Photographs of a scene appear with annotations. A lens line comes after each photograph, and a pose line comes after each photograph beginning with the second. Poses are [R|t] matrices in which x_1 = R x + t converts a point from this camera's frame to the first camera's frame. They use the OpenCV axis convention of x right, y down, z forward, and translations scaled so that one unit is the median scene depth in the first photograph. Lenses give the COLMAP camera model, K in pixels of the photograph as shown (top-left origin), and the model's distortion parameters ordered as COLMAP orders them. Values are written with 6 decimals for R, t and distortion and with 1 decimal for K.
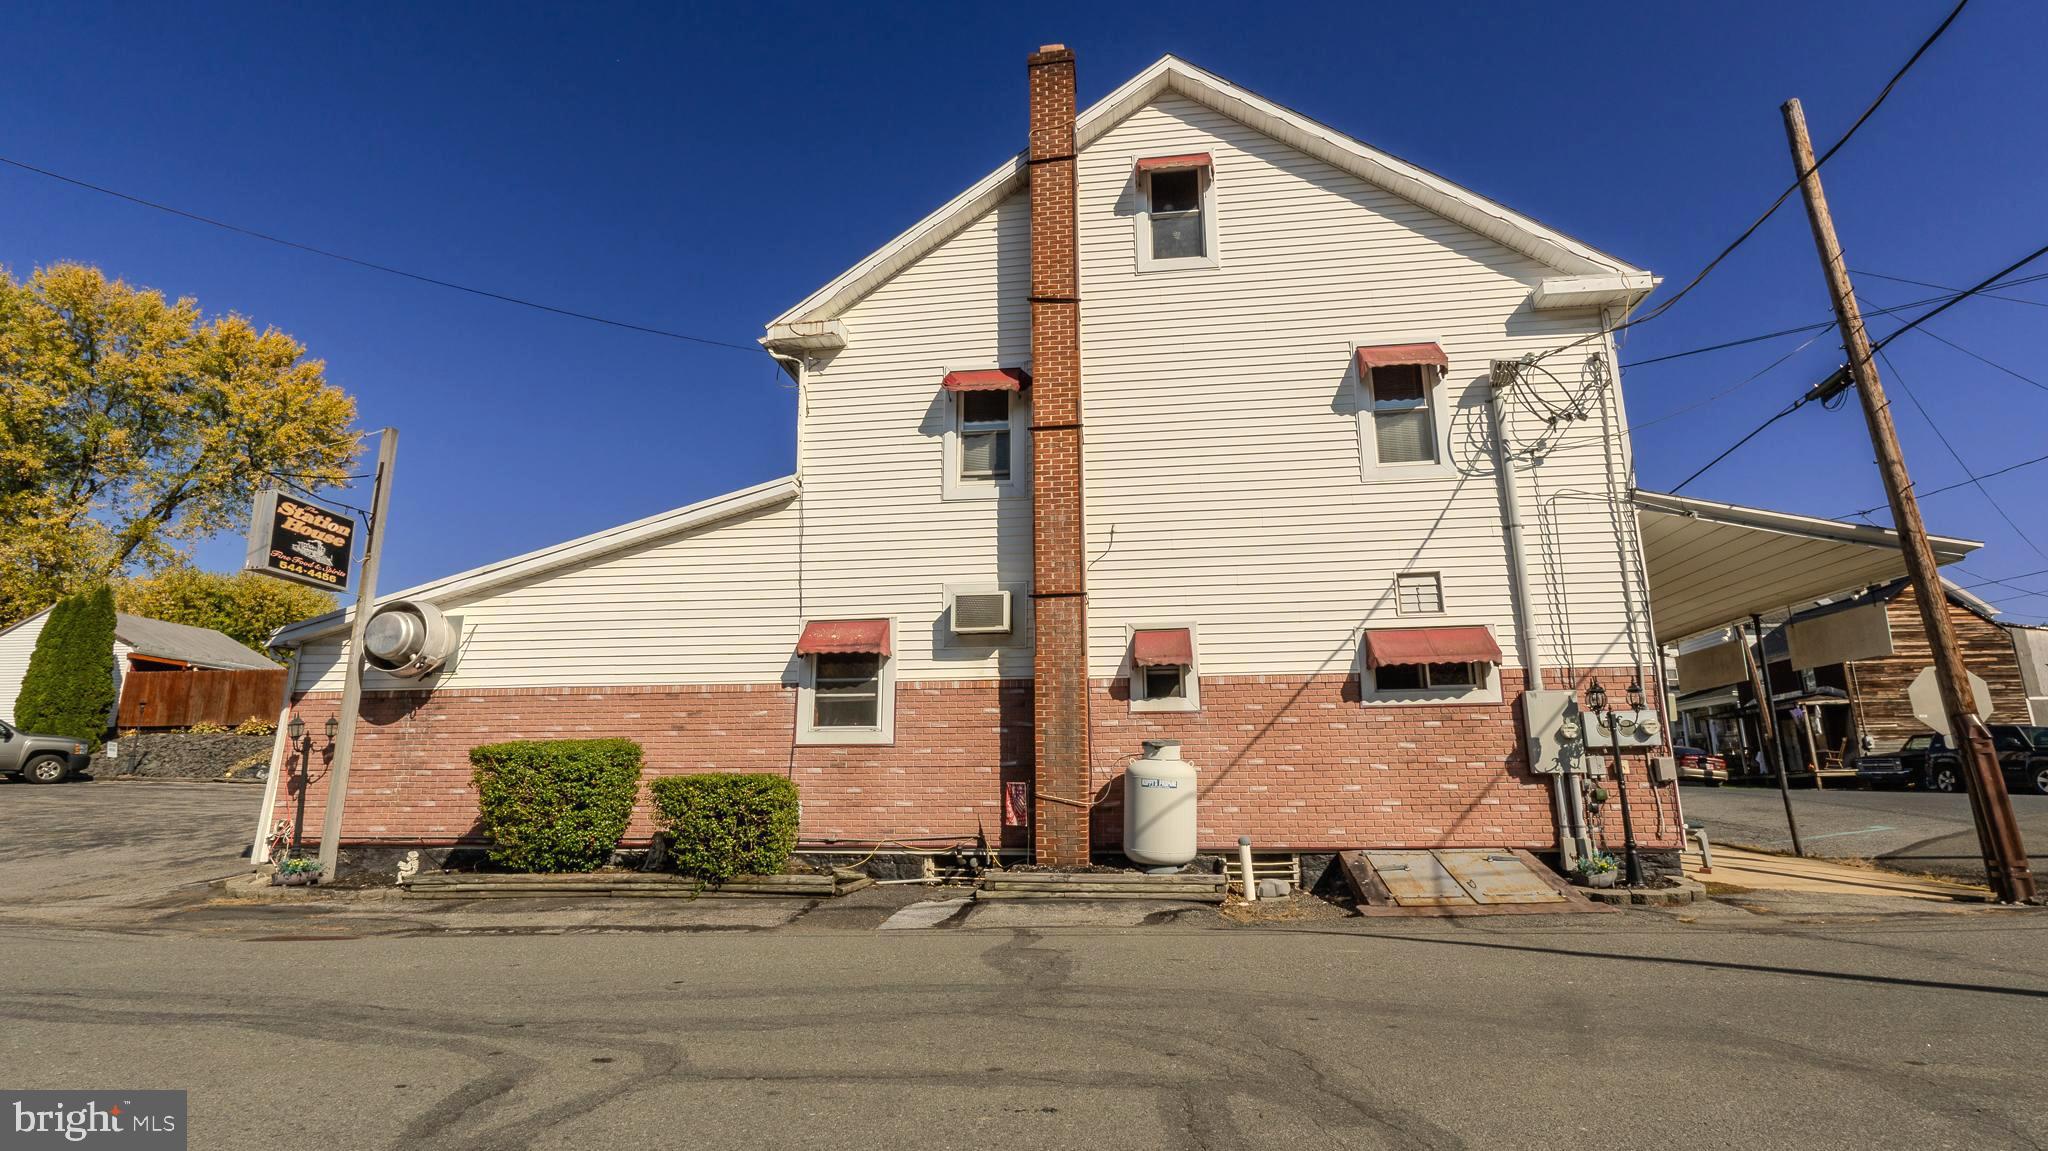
lens RADIAL K [[937.6, 0, 1025.0], [0, 937.6, 583.4], [0, 0, 1]] dist [-0.008619, 0.000709]
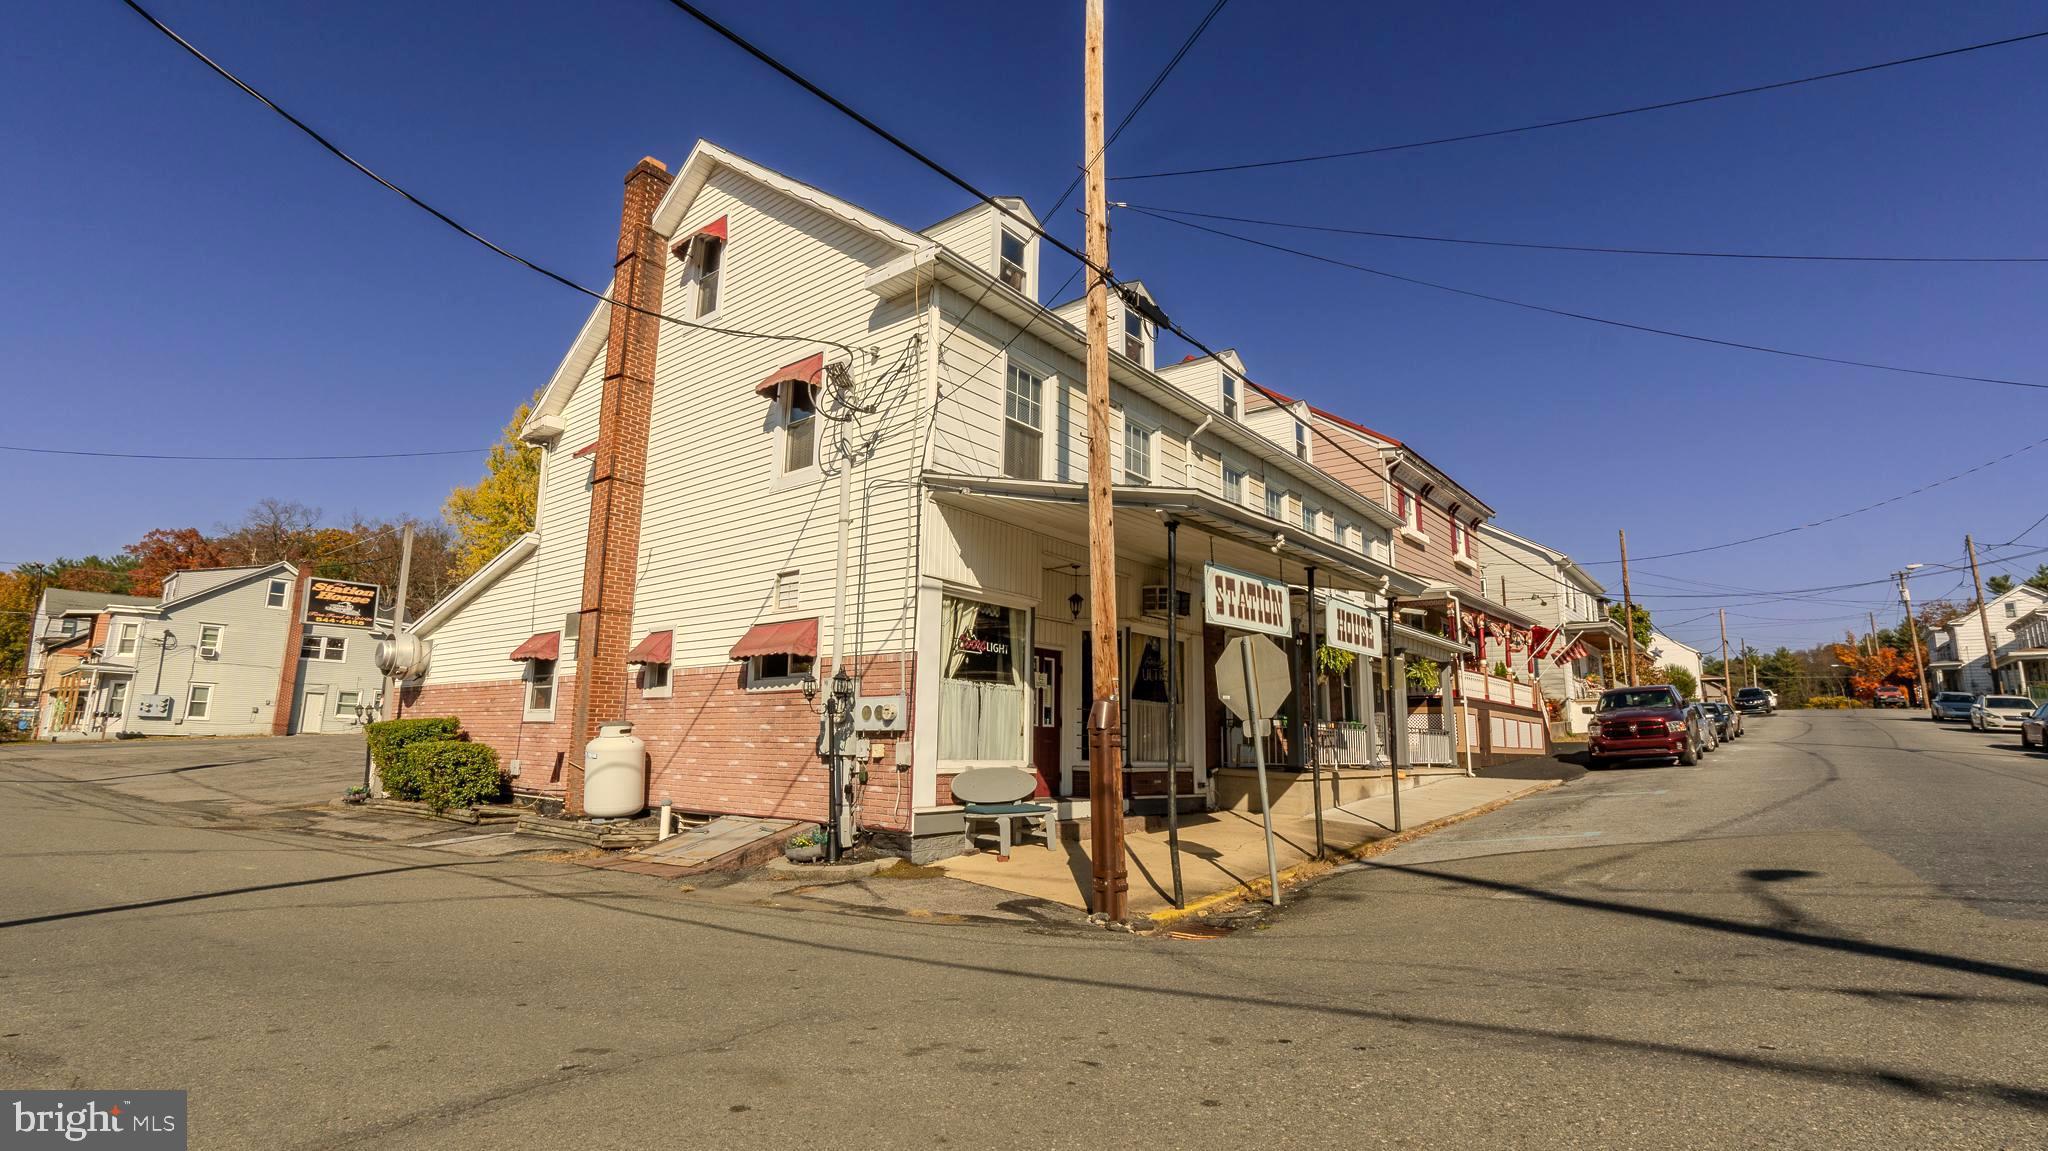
lens RADIAL K [[937.6, 0, 1025.0], [0, 937.6, 583.4], [0, 0, 1]] dist [-0.008619, 0.000709]
pose [[0.848655, -0.072858, -0.523904, 1.216222], [0.097175, 0.995085, 0.019027, 0.008293], [0.519943, -0.067058, 0.851564, 0.197093]]
